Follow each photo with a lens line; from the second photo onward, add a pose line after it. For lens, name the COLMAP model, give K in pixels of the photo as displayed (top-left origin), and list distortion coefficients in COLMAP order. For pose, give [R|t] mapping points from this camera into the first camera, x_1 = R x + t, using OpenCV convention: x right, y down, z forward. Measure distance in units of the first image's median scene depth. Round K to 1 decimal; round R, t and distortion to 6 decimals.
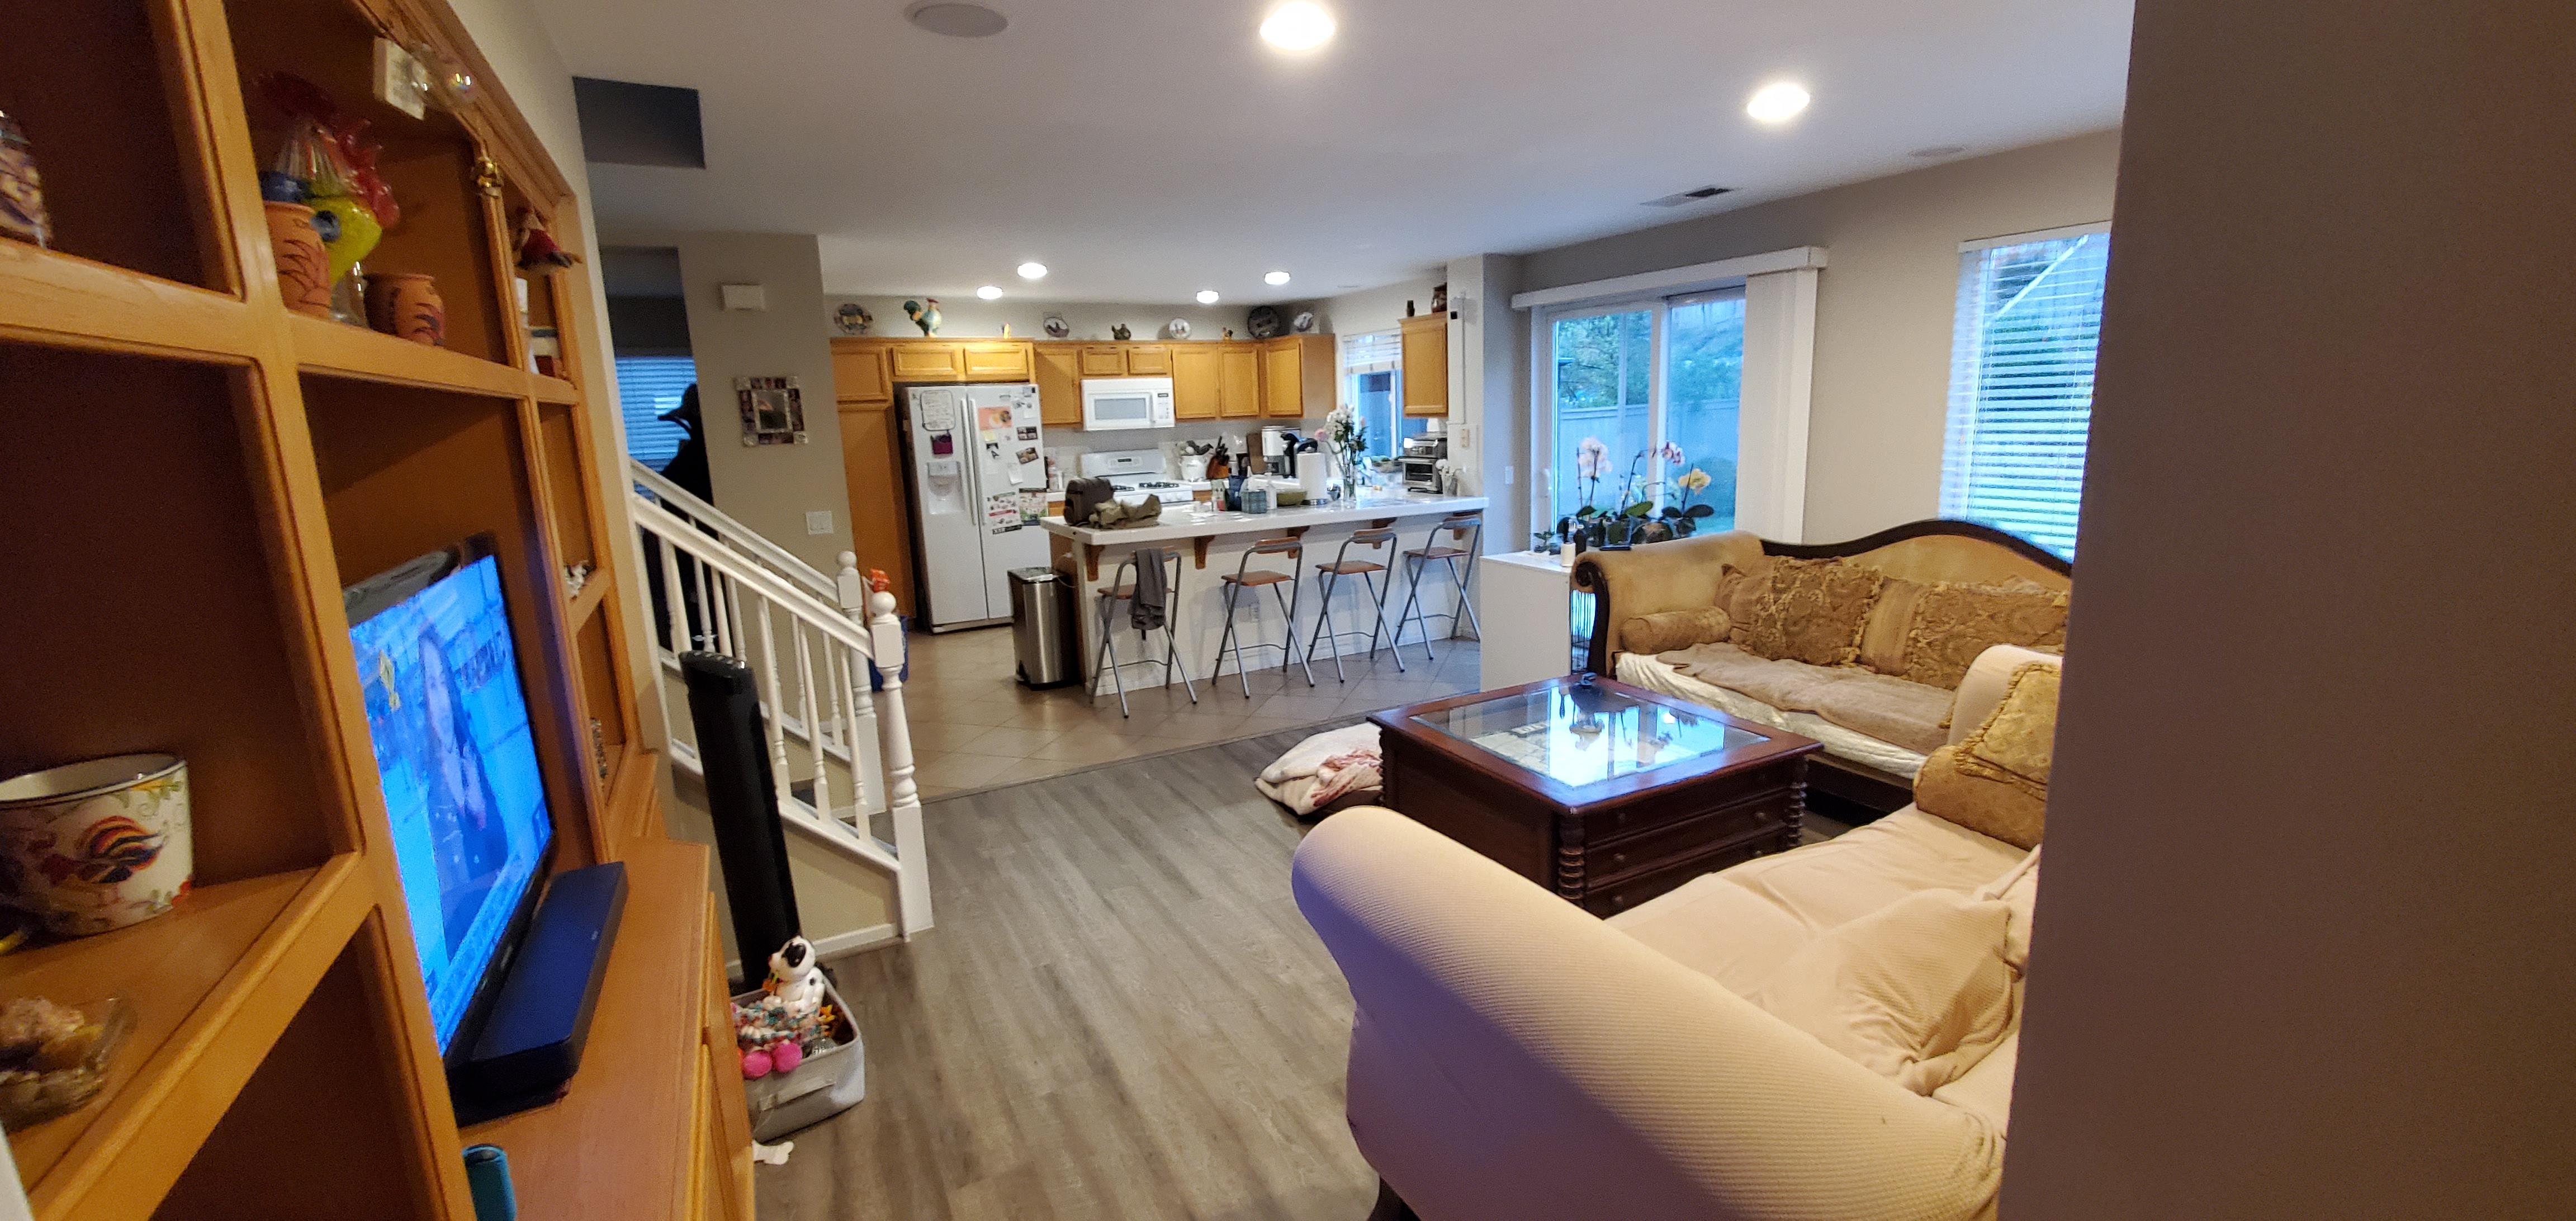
lens RADIAL K [[1033.1, 0, 1285.6], [0, 1033.1, 609.2], [0, 0, 1]] dist [-0.000247, -0.000050]
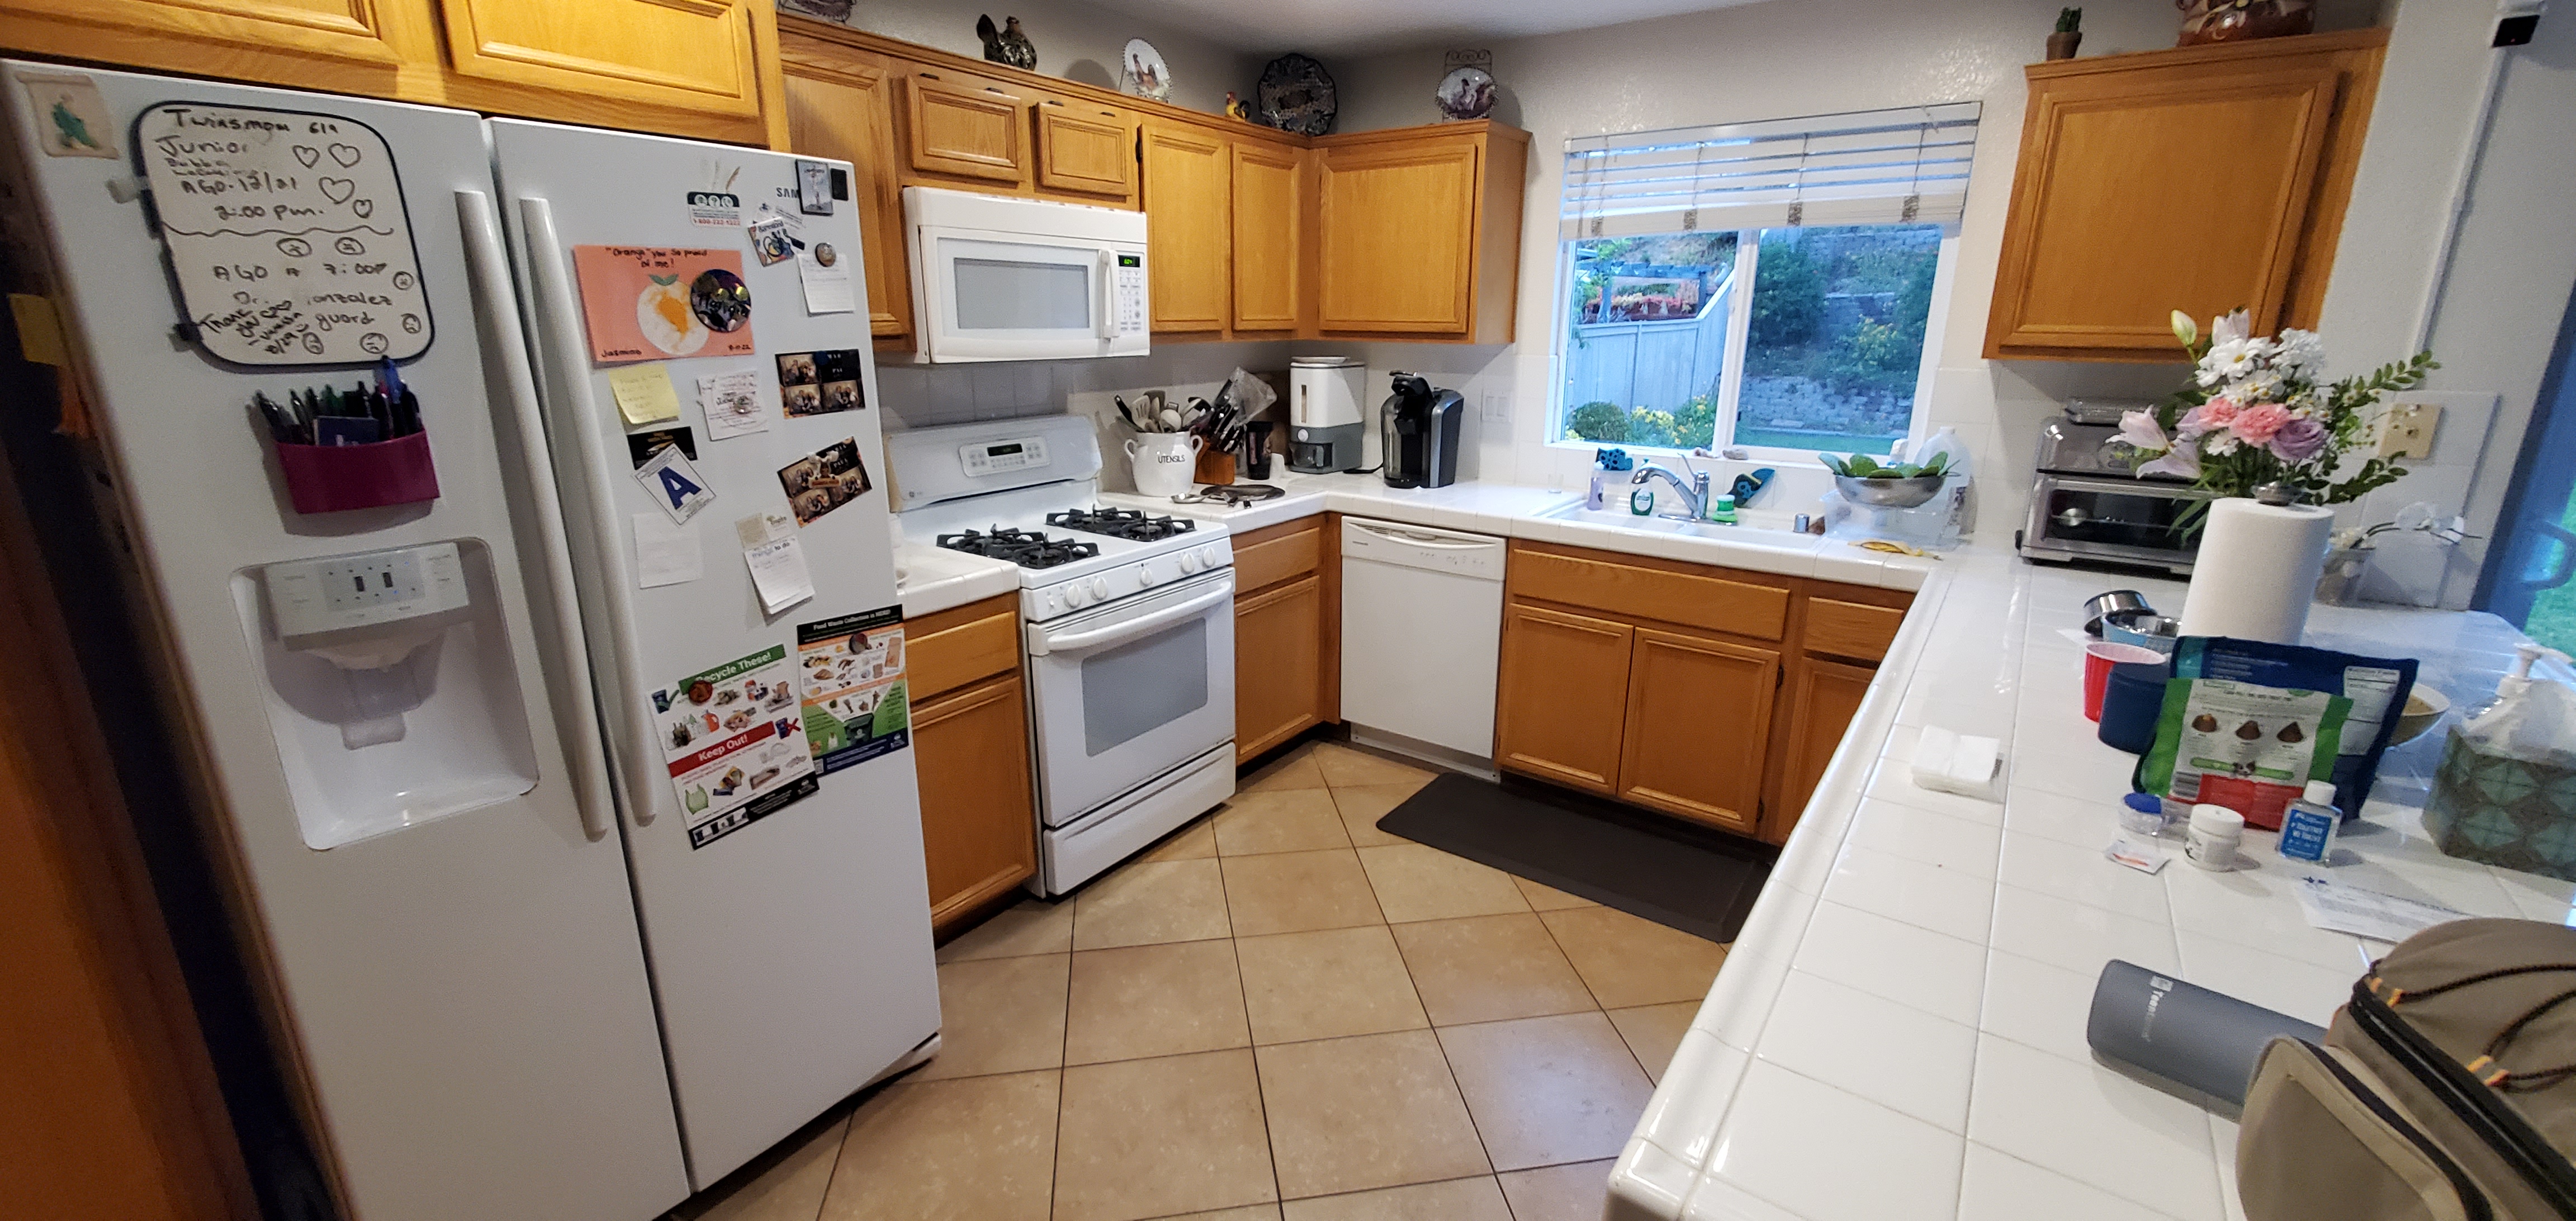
lens RADIAL K [[1033.1, 0, 1290.3], [0, 1033.1, 614.9], [0, 0, 1]] dist [-0.000247, -0.000050]
pose [[0.895665, -0.084139, 0.436698, -0.260205], [0.048582, 0.994575, 0.091983, -0.135068], [-0.442068, -0.061171, 0.894893, 0.749444]]
